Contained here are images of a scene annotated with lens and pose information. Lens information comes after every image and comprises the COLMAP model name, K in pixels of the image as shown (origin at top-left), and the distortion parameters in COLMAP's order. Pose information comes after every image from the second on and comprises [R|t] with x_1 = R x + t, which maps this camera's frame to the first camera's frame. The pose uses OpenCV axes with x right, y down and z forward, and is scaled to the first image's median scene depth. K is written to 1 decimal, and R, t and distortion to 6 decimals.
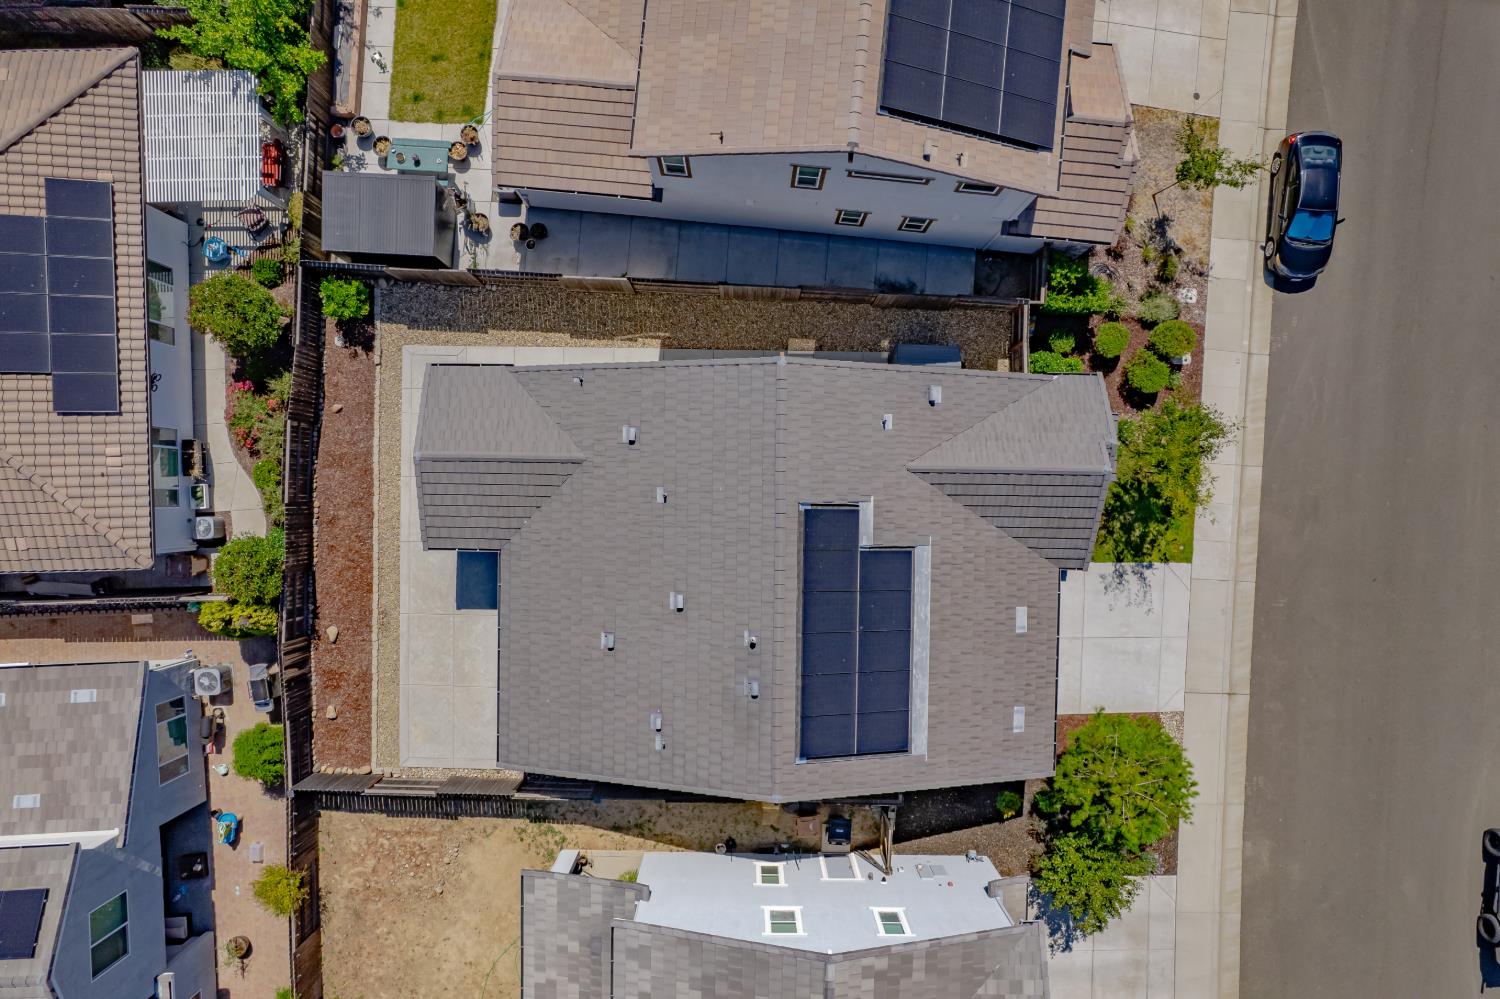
lens RADIAL K [[965.4, 0, 742.7], [0, 965.4, 505.6], [0, 0, 1]] dist [-0.076408, 0.066896]
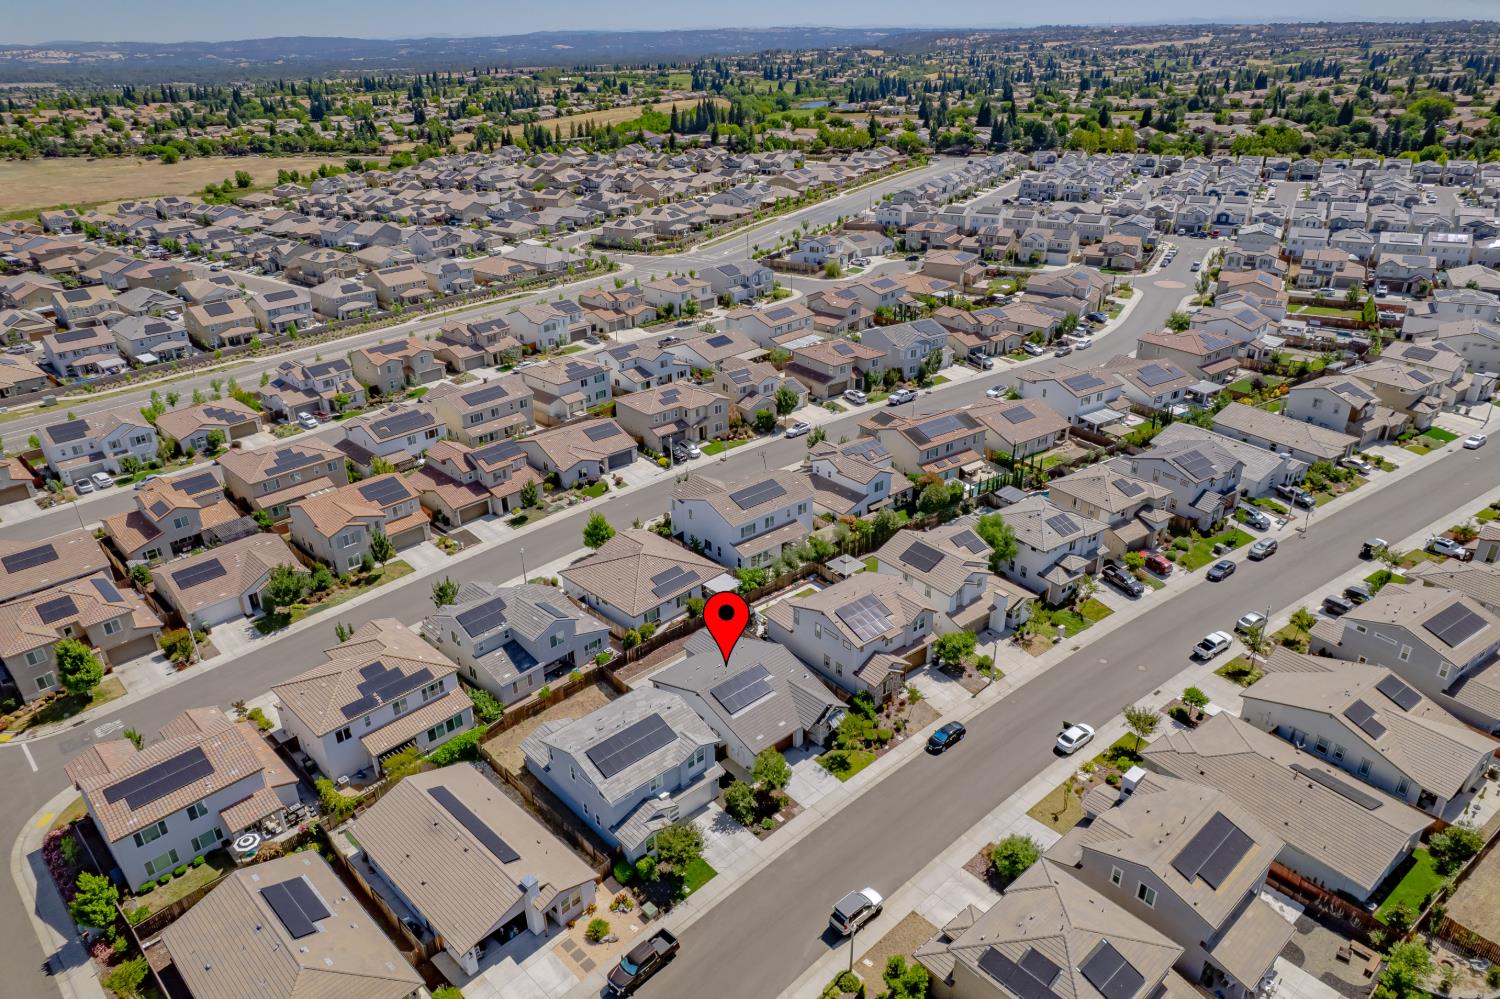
lens RADIAL K [[965.4, 0, 744.2], [0, 965.4, 500.2], [0, 0, 1]] dist [-0.076408, 0.066896]
pose [[0.688445, 0.304030, -0.658490, 1.988781], [-0.725249, 0.298006, -0.620650, 1.890218], [0.007538, 0.904853, 0.425658, -1.038997]]
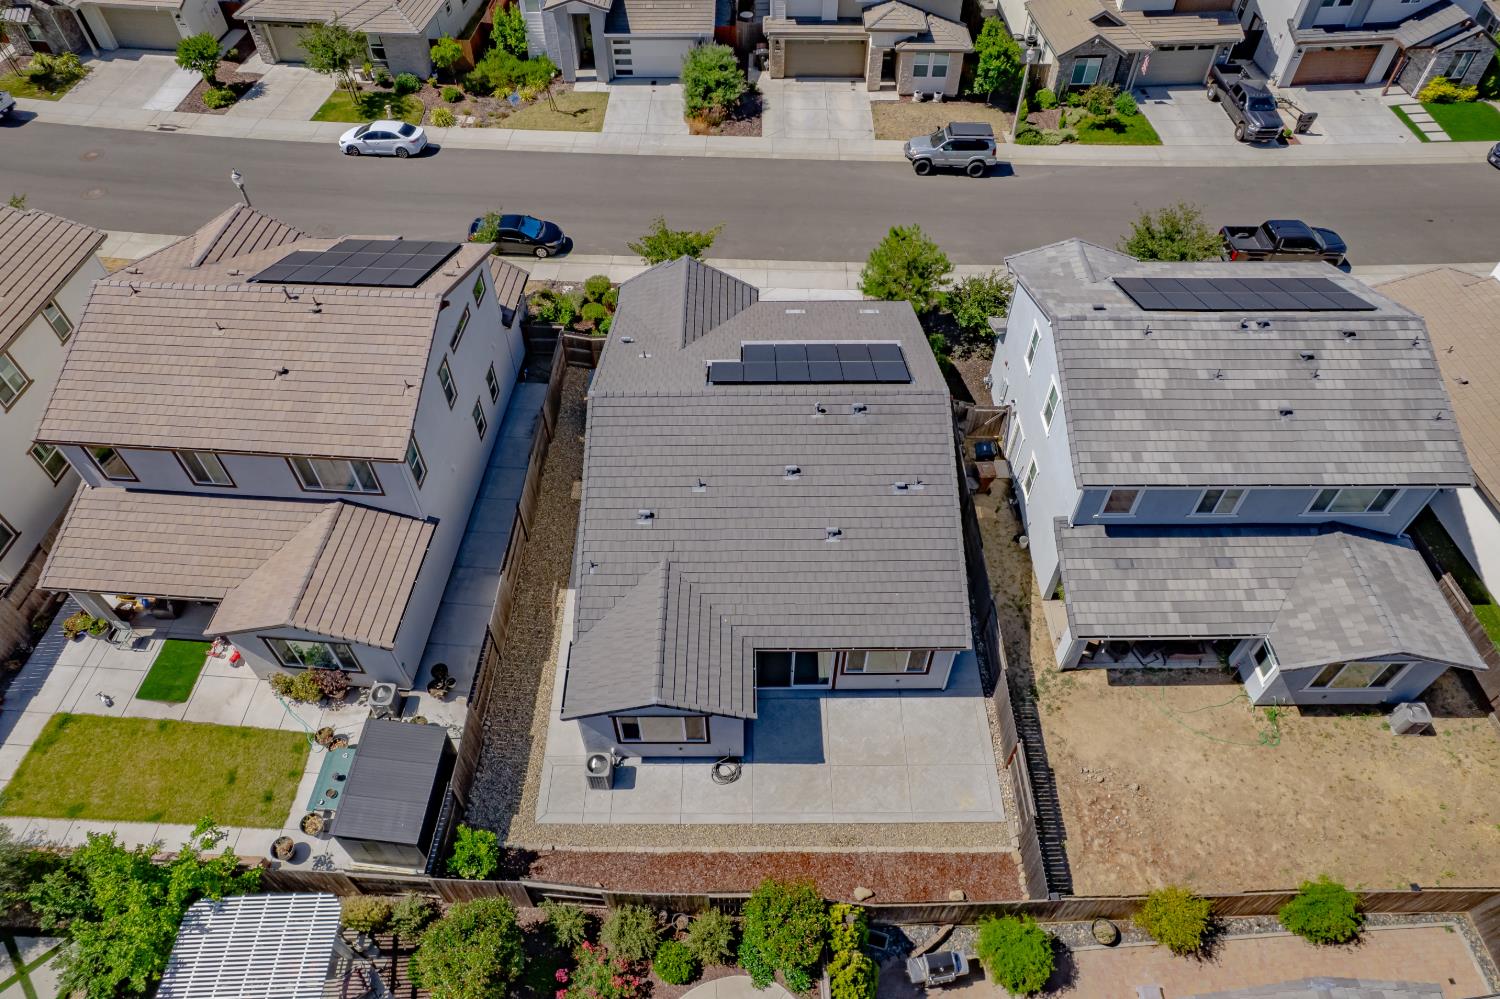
lens RADIAL K [[965.4, 0, 738.1], [0, 965.4, 506.0], [0, 0, 1]] dist [-0.076408, 0.066896]
pose [[-0.013005, -0.760063, 0.649719, -0.734358], [0.999784, -0.020412, -0.003866, 0.033814], [0.016201, 0.649529, 0.760165, 0.129628]]
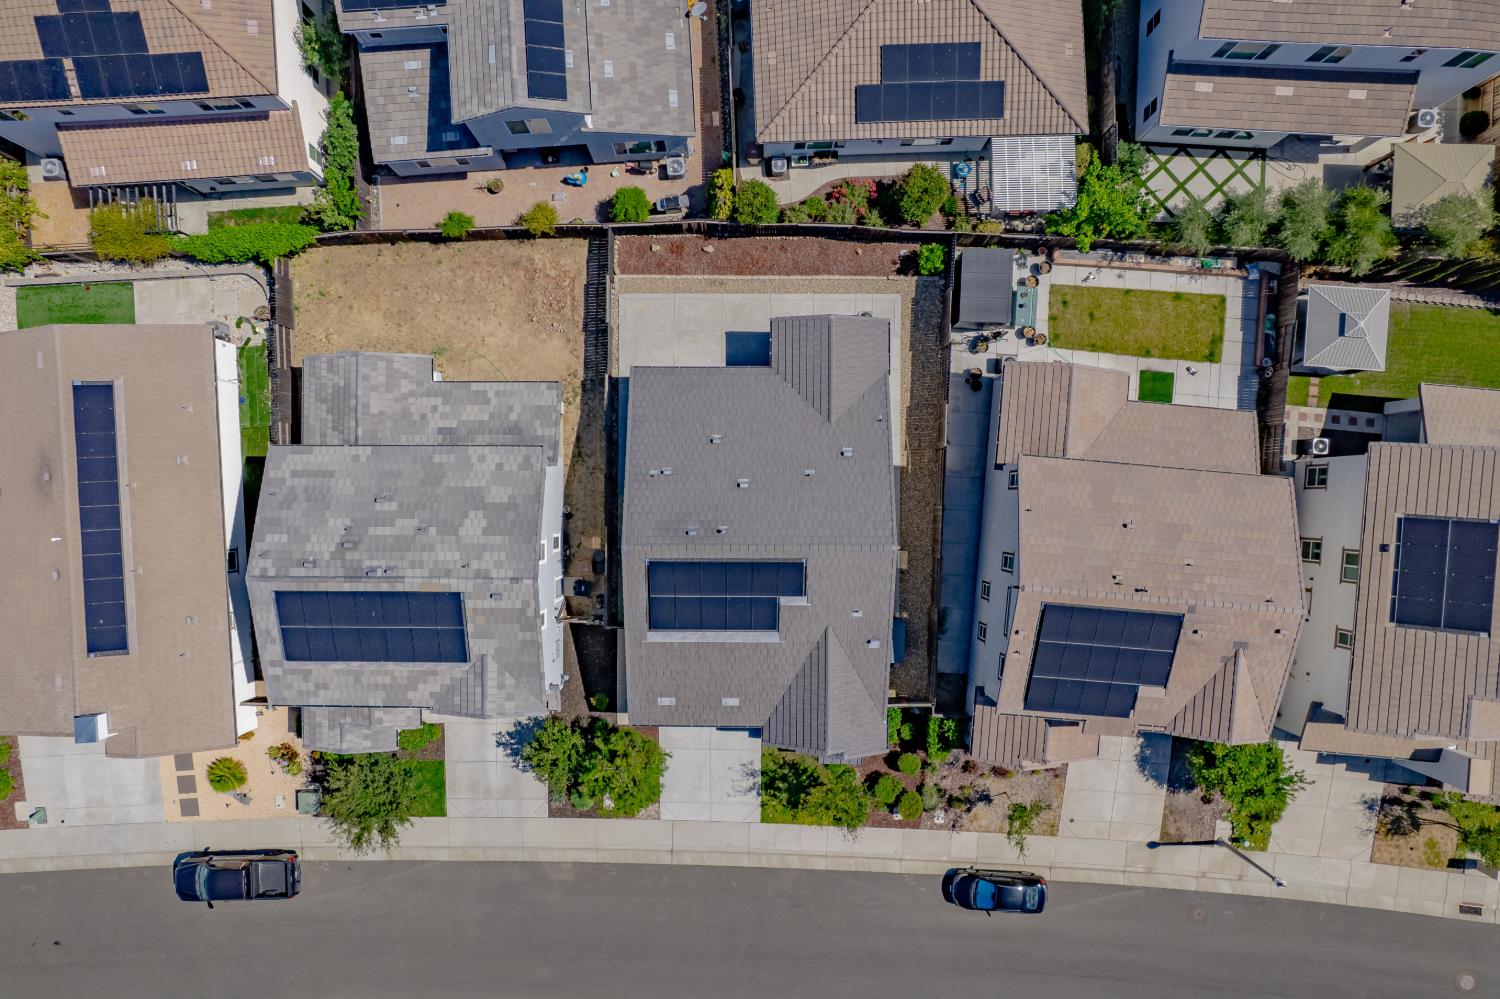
lens RADIAL K [[965.4, 0, 740.8], [0, 965.4, 506.8], [0, 0, 1]] dist [-0.076408, 0.066896]
pose [[0.010787, 0.999934, 0.003908, -0.031082], [-0.999924, 0.010809, -0.005866, 0.098888], [-0.005908, -0.003844, 0.999975, -0.520781]]
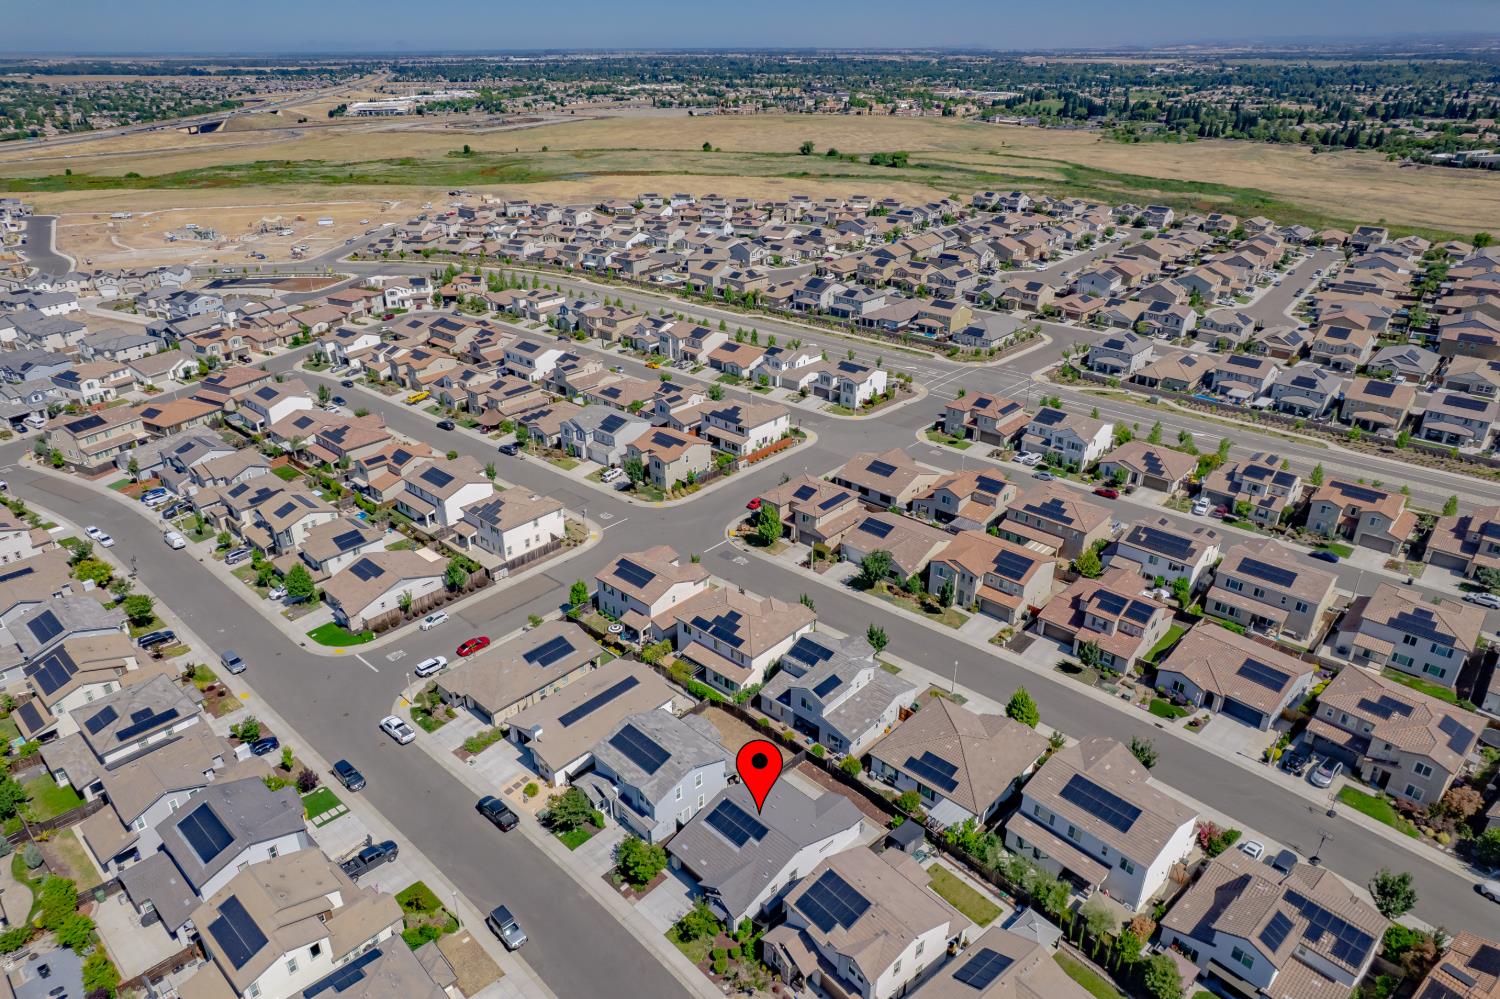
lens RADIAL K [[965.4, 0, 740.5], [0, 965.4, 504.5], [0, 0, 1]] dist [-0.076408, 0.066896]
pose [[-0.709860, 0.313247, -0.630853, 1.853474], [-0.704342, -0.317350, 0.634973, -1.668704], [-0.001298, 0.895078, 0.445907, -1.635400]]
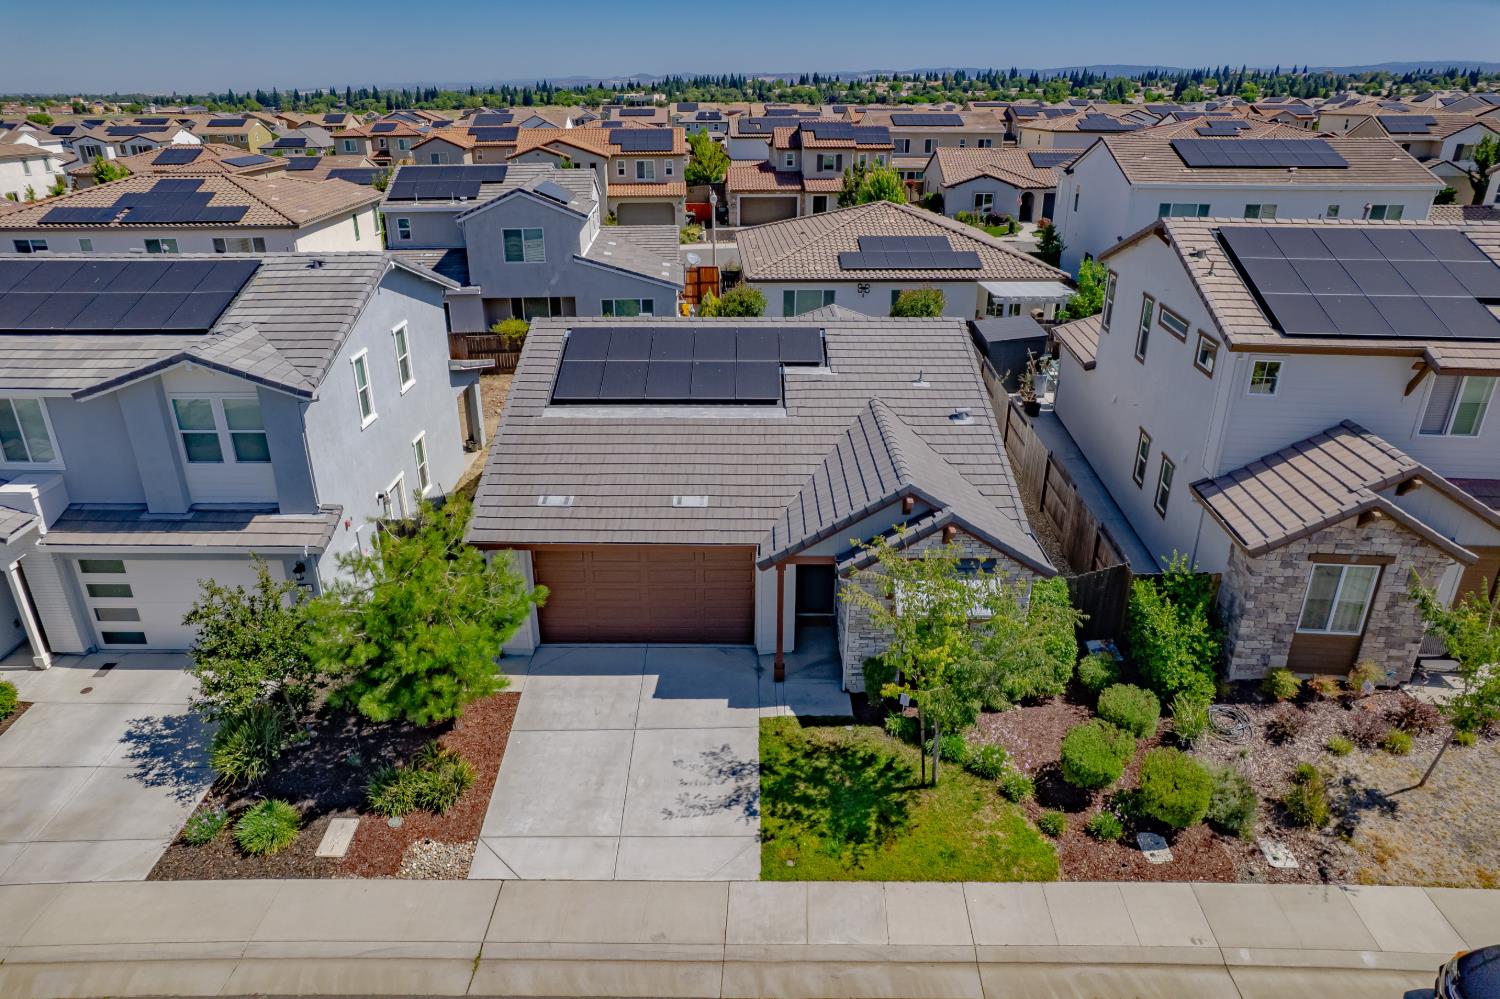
lens RADIAL K [[965.4, 0, 736.2], [0, 965.4, 498.6], [0, 0, 1]] dist [-0.076408, 0.066896]
pose [[0.003731, 0.401863, -0.915692, 0.891128], [-0.999985, -0.002201, -0.005040, 0.078599], [-0.004041, 0.915697, 0.401849, 0.639878]]
